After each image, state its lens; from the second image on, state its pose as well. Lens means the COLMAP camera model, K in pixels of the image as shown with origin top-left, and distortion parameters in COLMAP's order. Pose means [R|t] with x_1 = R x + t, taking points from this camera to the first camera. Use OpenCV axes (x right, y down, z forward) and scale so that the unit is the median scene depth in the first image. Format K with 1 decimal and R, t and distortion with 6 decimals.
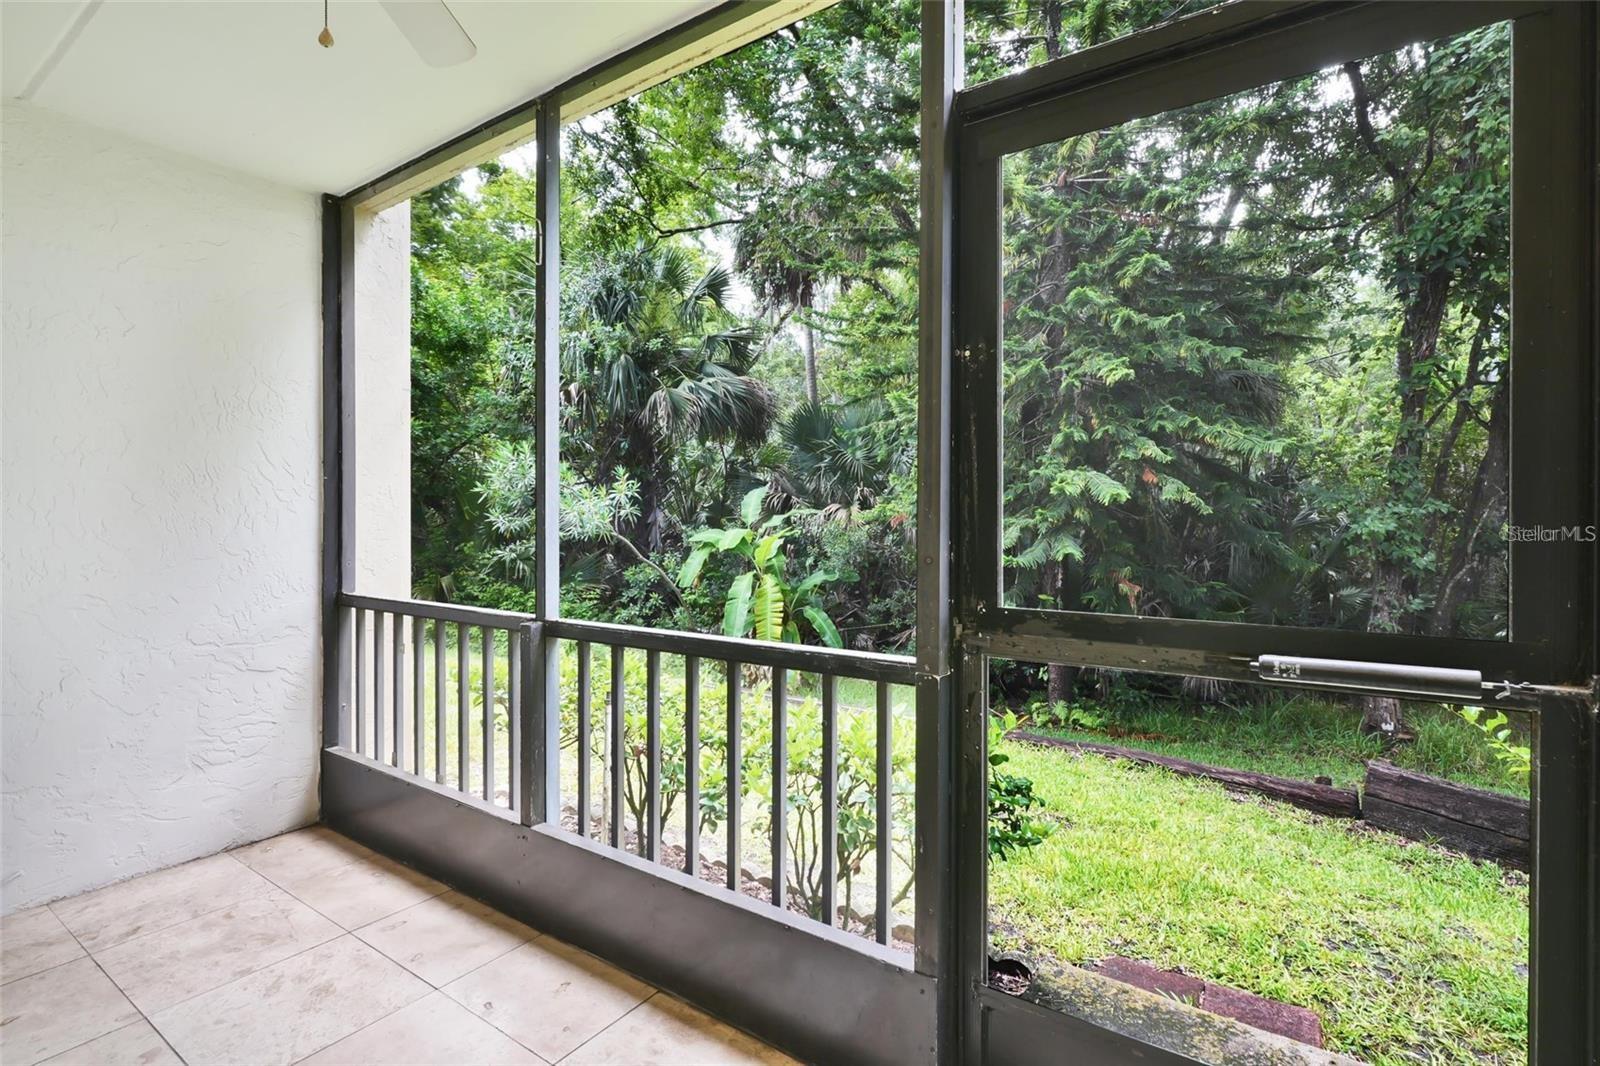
lens RADIAL K [[768.7, 0, 802.0], [0, 768.7, 526.0], [0, 0, 1]] dist [-0.002002, 0.001366]
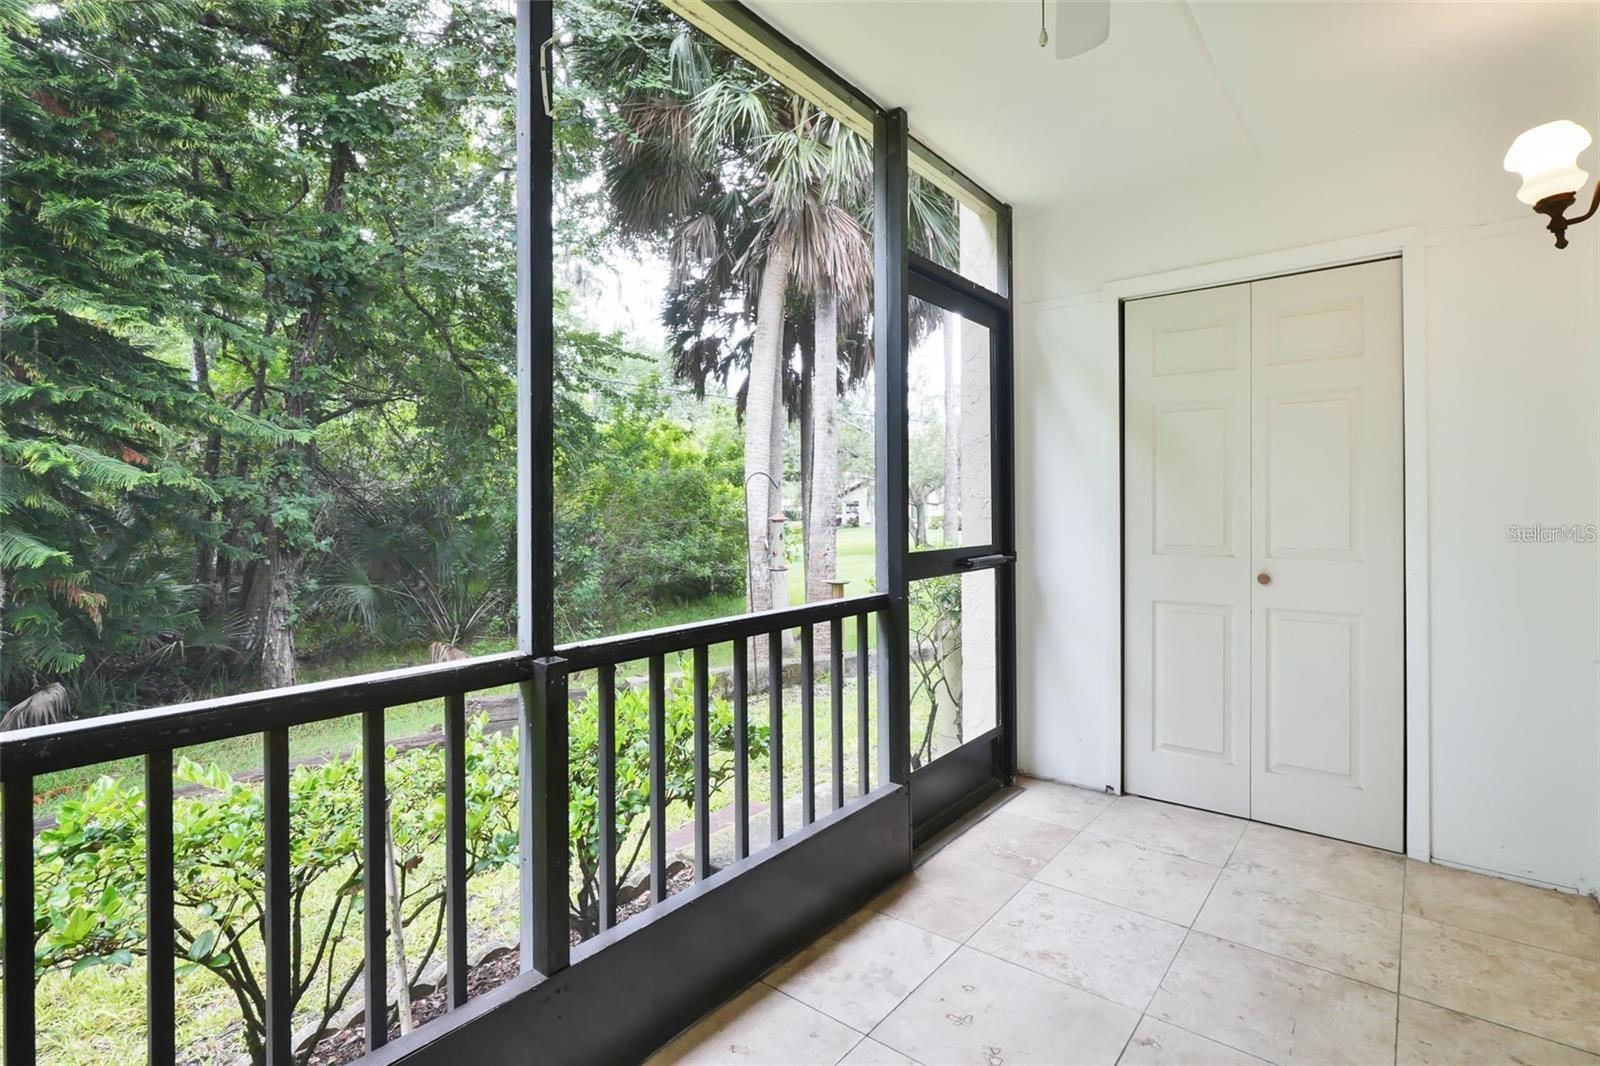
lens RADIAL K [[768.7, 0, 802.2], [0, 768.7, 521.5], [0, 0, 1]] dist [-0.002002, 0.001366]
pose [[0.069860, -0.017556, 0.997402, -0.633755], [0.012633, 0.999781, 0.016713, 0.000673], [-0.997477, 0.011433, 0.070066, 0.477816]]
